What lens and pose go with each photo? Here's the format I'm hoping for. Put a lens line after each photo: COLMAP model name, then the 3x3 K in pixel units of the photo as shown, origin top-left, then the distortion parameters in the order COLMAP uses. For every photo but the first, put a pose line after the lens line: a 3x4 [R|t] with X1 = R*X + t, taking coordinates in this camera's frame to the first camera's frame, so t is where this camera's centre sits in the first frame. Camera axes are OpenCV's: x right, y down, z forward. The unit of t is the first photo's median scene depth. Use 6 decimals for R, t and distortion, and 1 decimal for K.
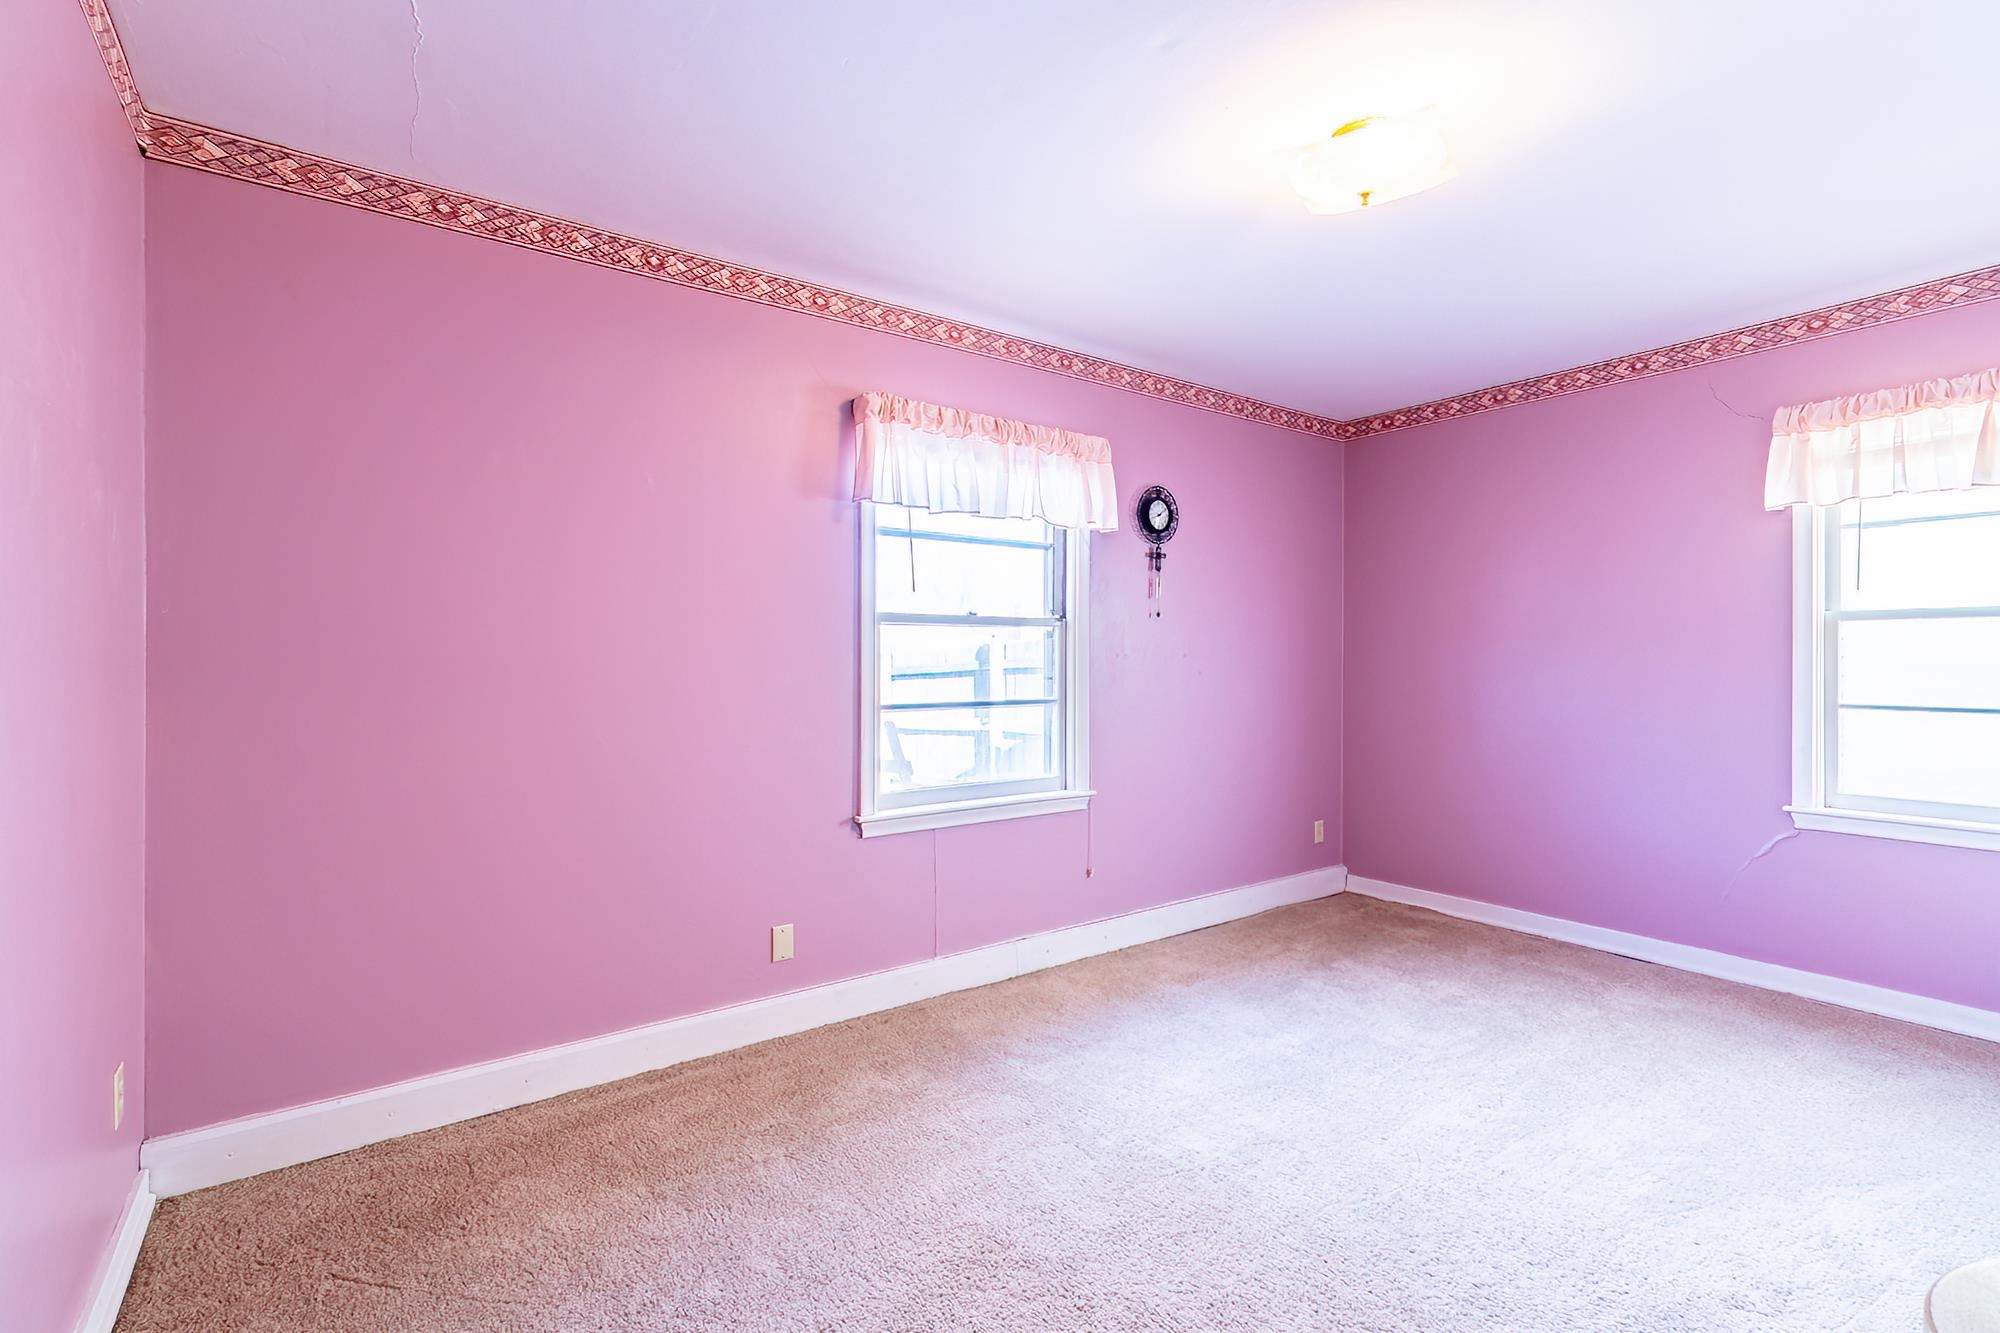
lens RADIAL K [[894.4, 0, 989.4], [0, 894.4, 659.5], [0, 0, 1]] dist [0.000023, -0.000279]
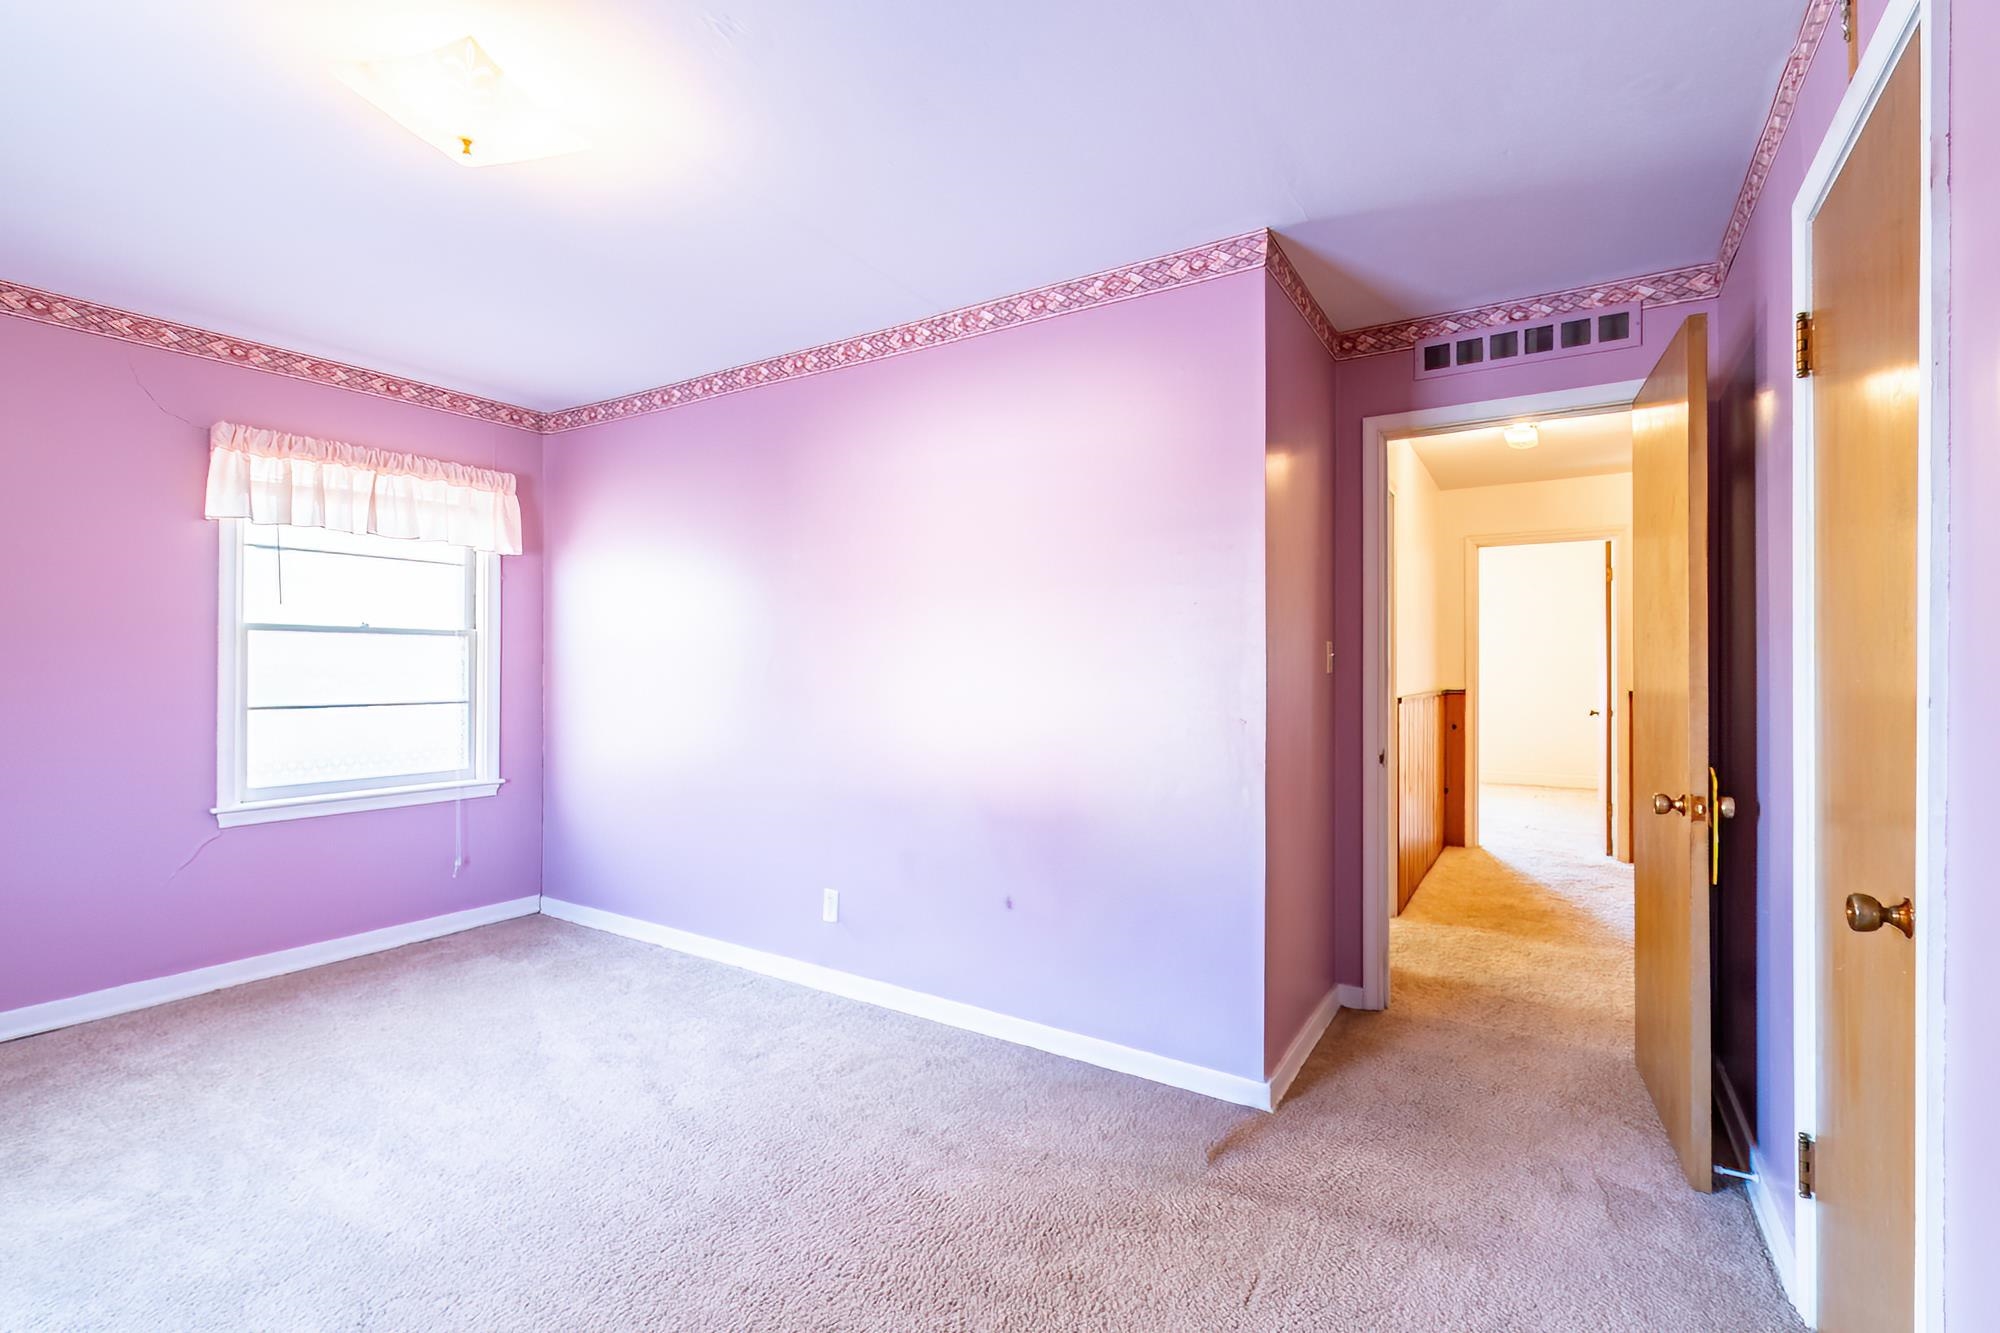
lens RADIAL K [[894.4, 0, 989.4], [0, 894.4, 659.5], [0, 0, 1]] dist [0.000023, -0.000279]
pose [[-0.363278, 0.005365, 0.931665, -0.403383], [0.001460, 0.999985, -0.005190, -0.000662], [-0.931680, -0.000525, -0.363280, 0.563382]]
